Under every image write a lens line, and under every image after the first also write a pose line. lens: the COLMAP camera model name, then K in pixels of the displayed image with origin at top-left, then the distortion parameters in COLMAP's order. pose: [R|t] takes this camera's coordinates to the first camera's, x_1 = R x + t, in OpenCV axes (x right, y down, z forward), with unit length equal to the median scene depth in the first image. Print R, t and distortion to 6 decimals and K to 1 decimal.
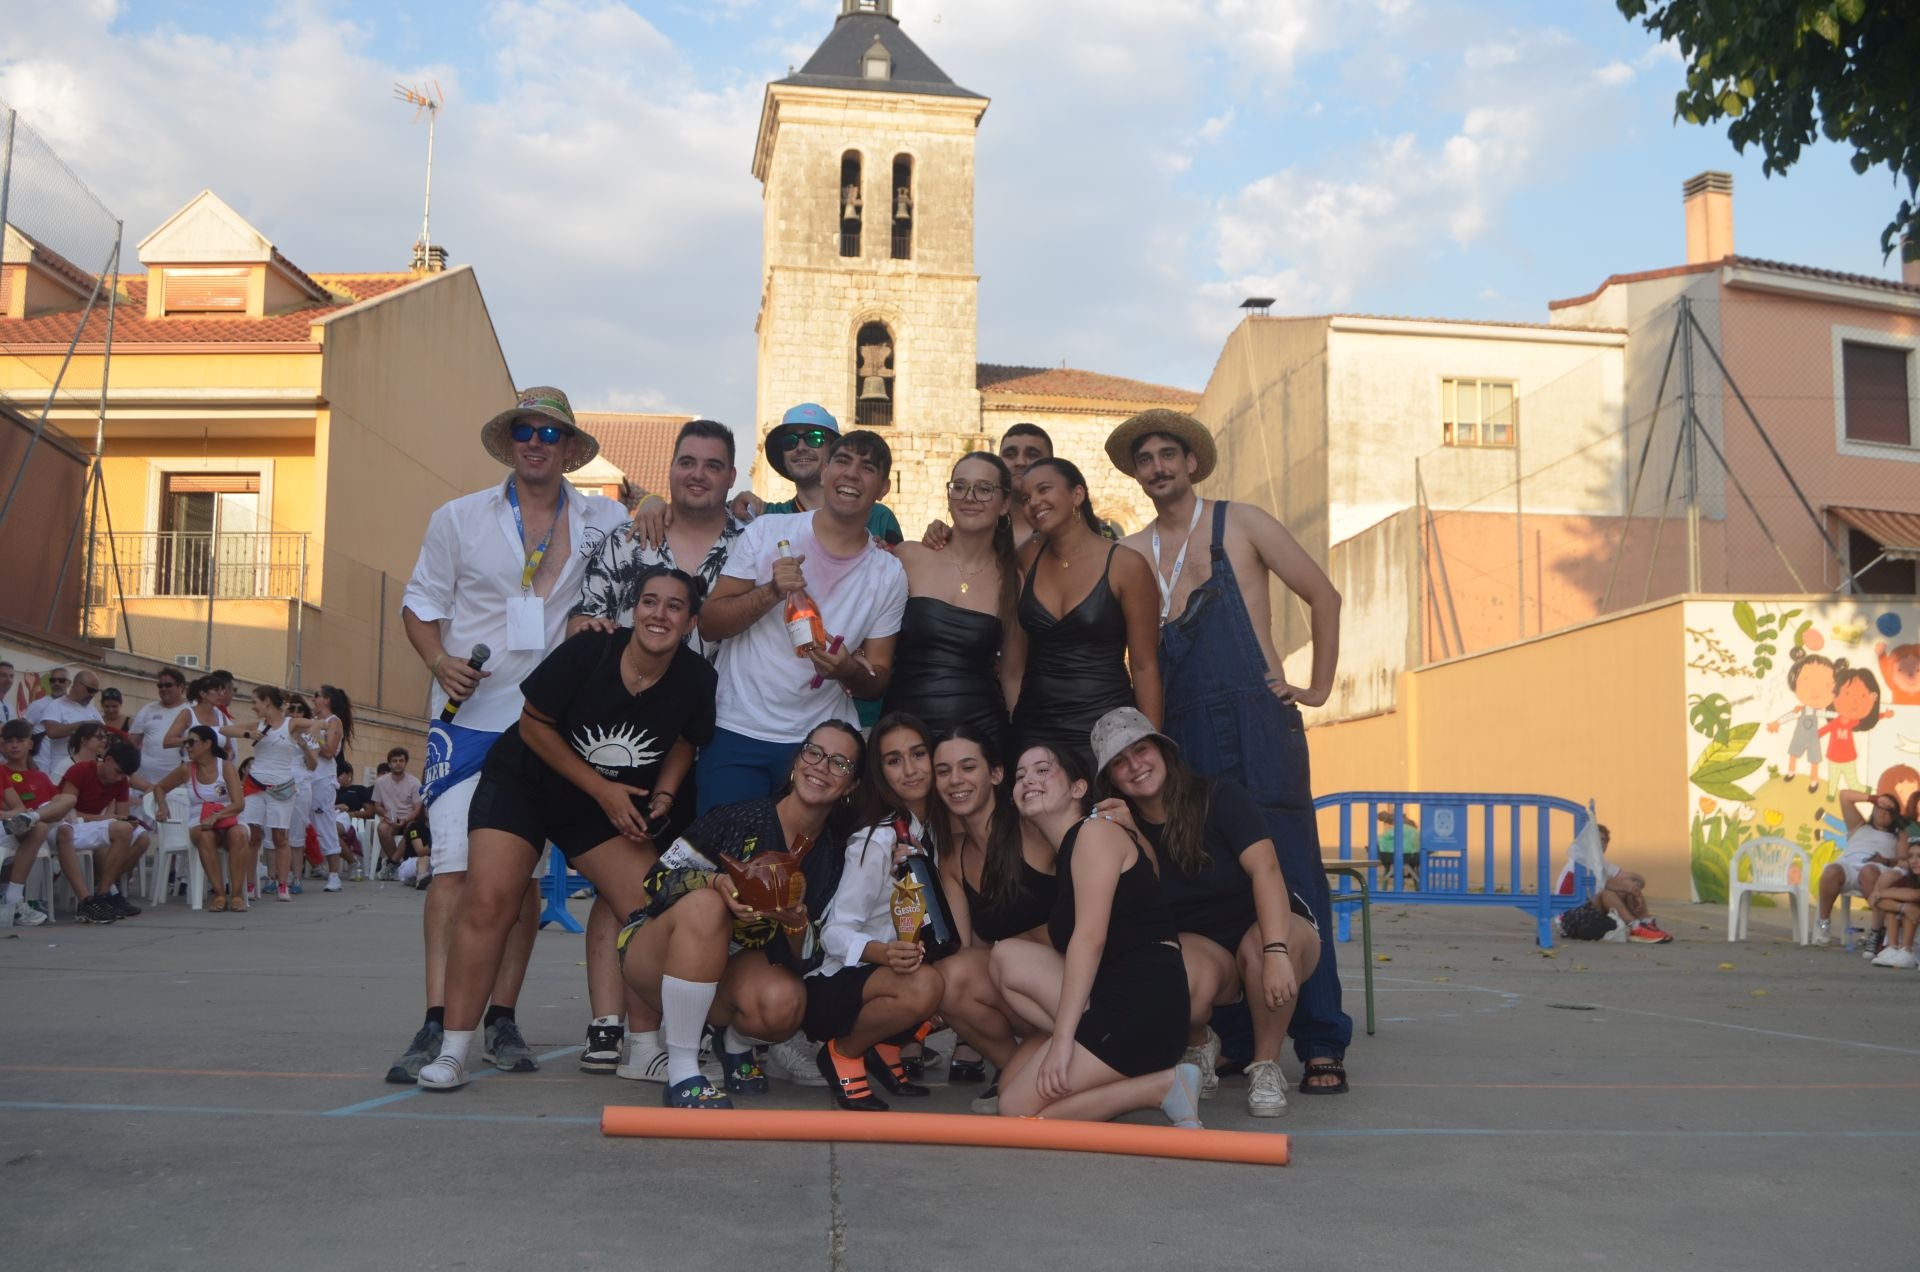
lens RADIAL K [[1992.7, 0, 981.9], [0, 1992.7, 631.5], [0, 0, 1]] dist [-0.067482, 0.016848]
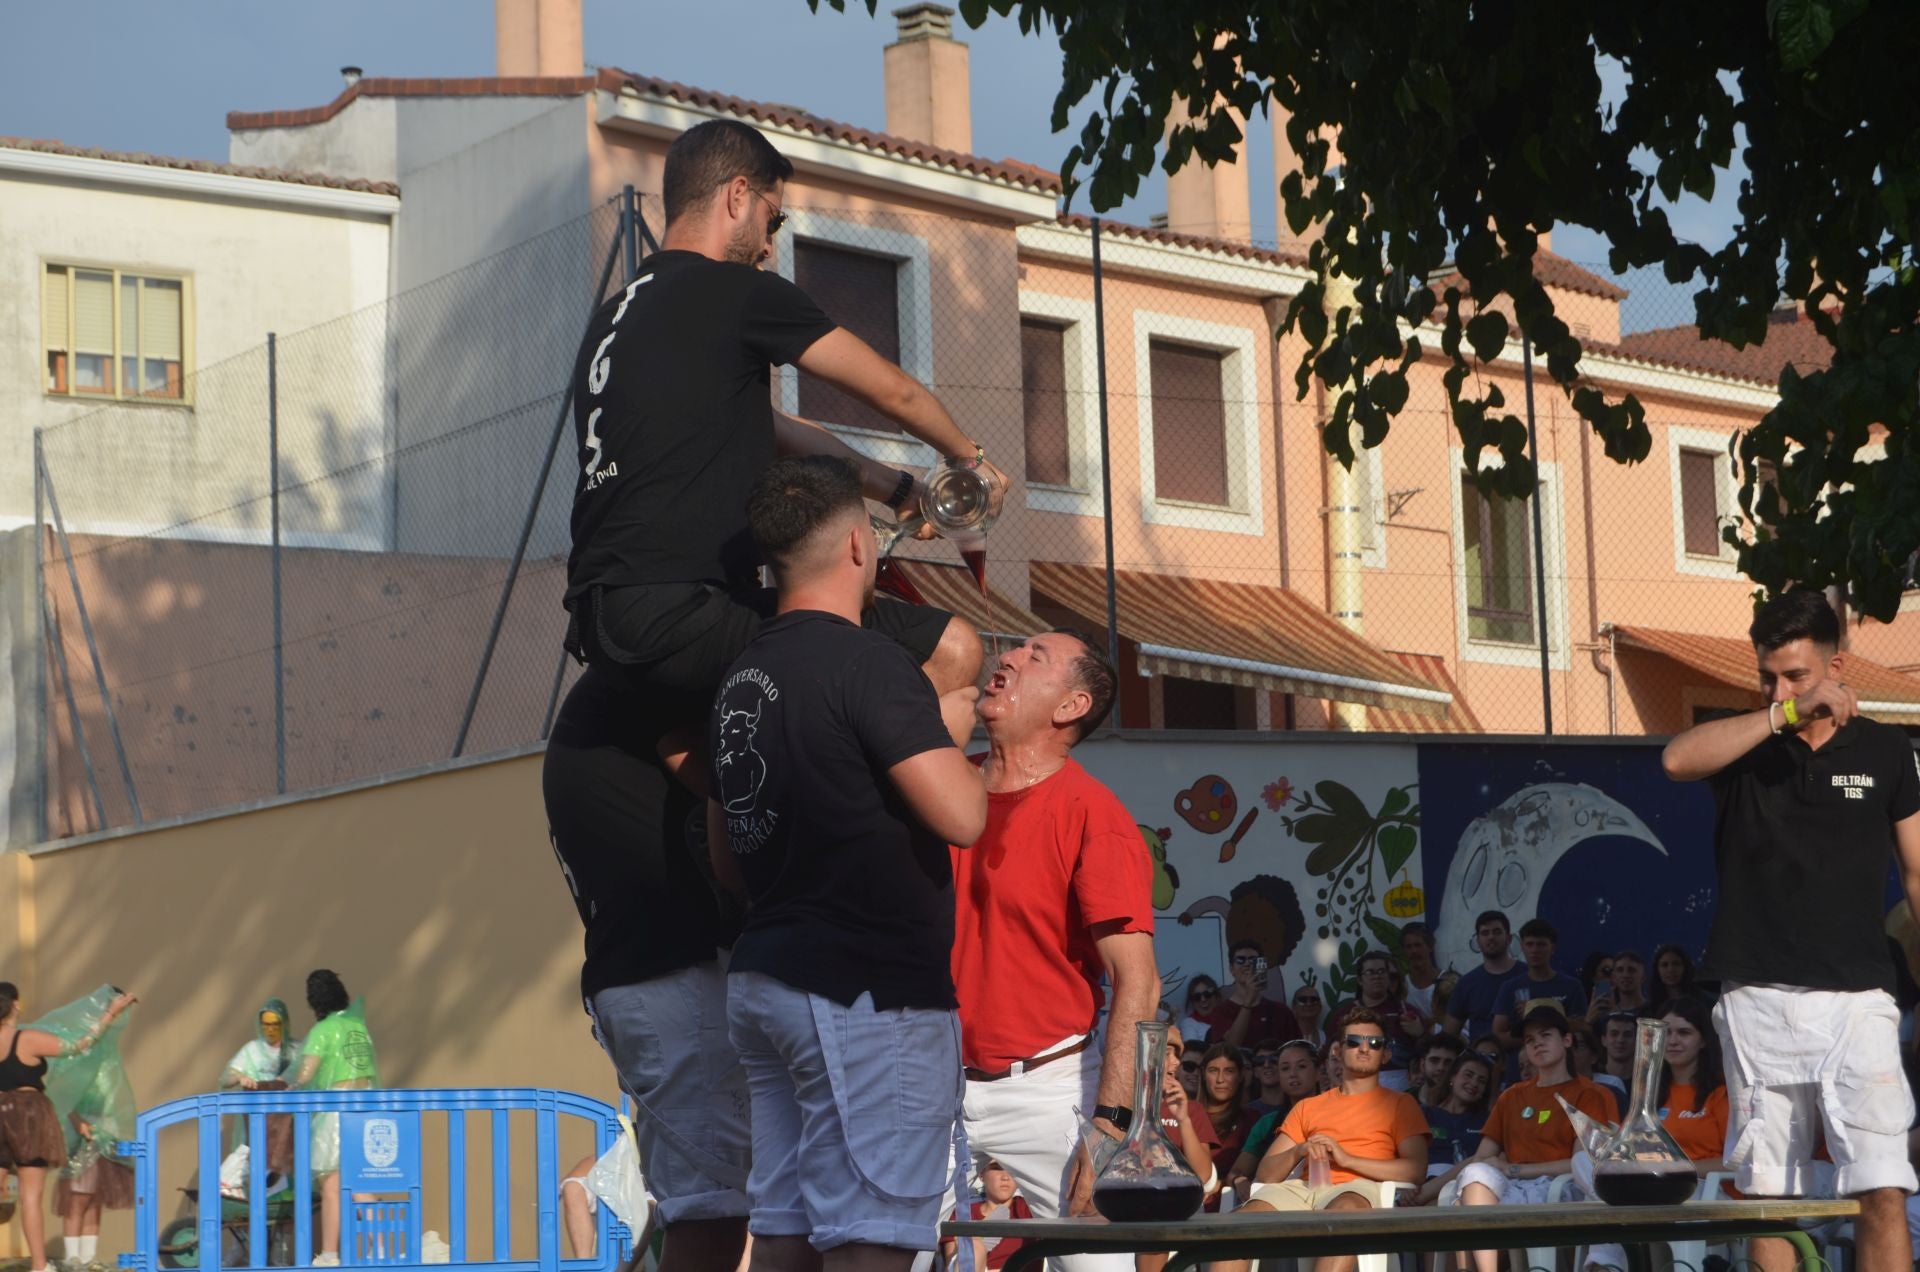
lens RADIAL K [[4374.5, 0, 953.9], [0, 4374.5, 658.5], [0, 0, 1]] dist [-0.022510, 0.001687]
pose [[0.879367, 0.014717, 0.475918, -0.089727], [-0.006542, 0.999801, -0.018829, -0.008414], [-0.476100, 0.013444, 0.879288, -0.076938]]
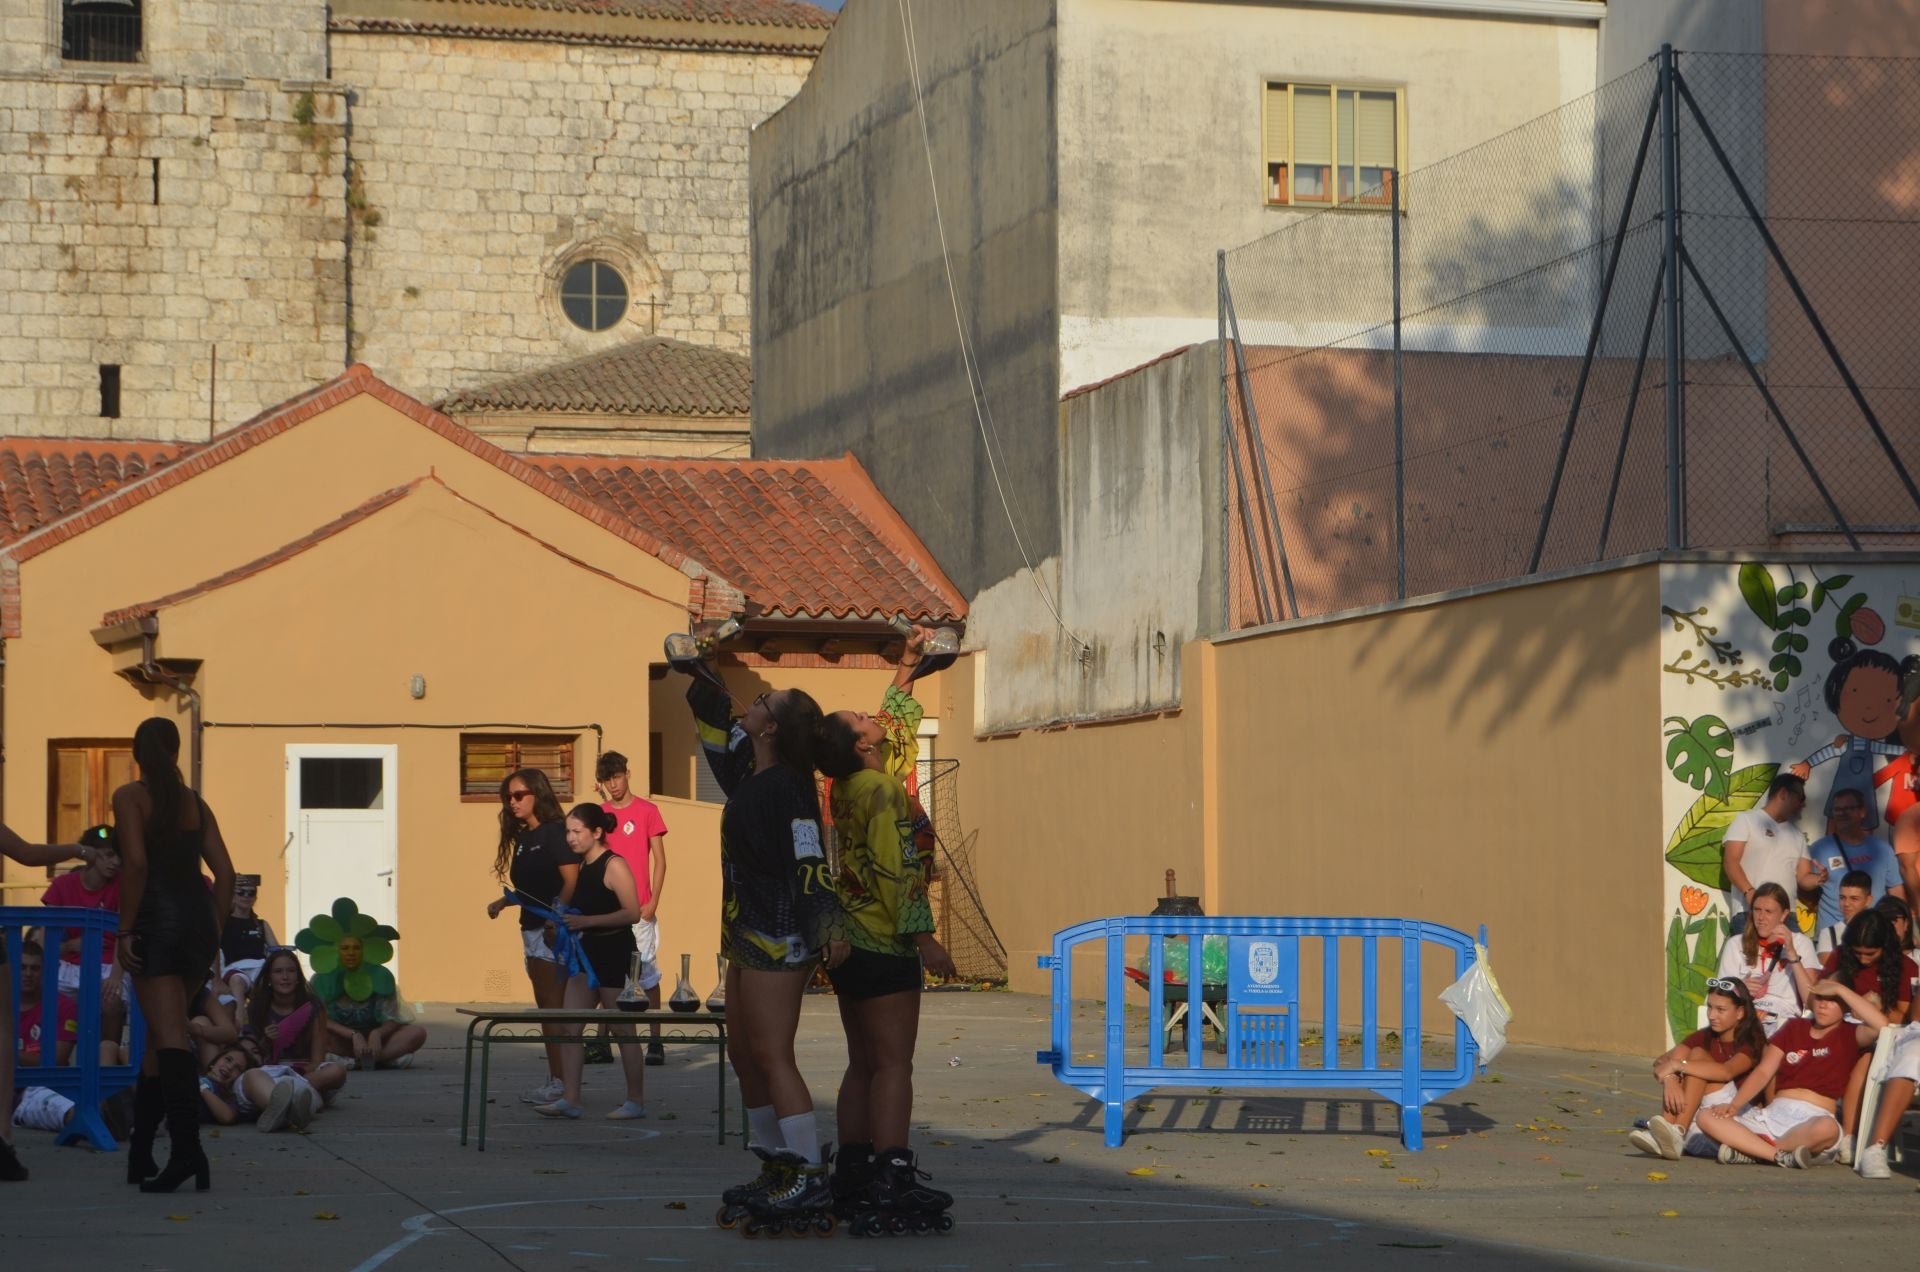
lens RADIAL K [[4374.5, 0, 953.9], [0, 4374.5, 658.5], [0, 0, 1]] dist [-0.022510, 0.001687]
pose [[0.987761, -0.006524, 0.155839, -0.037550], [-0.001402, 0.998713, 0.050693, -0.031123], [-0.155969, -0.050291, 0.986481, -0.163739]]
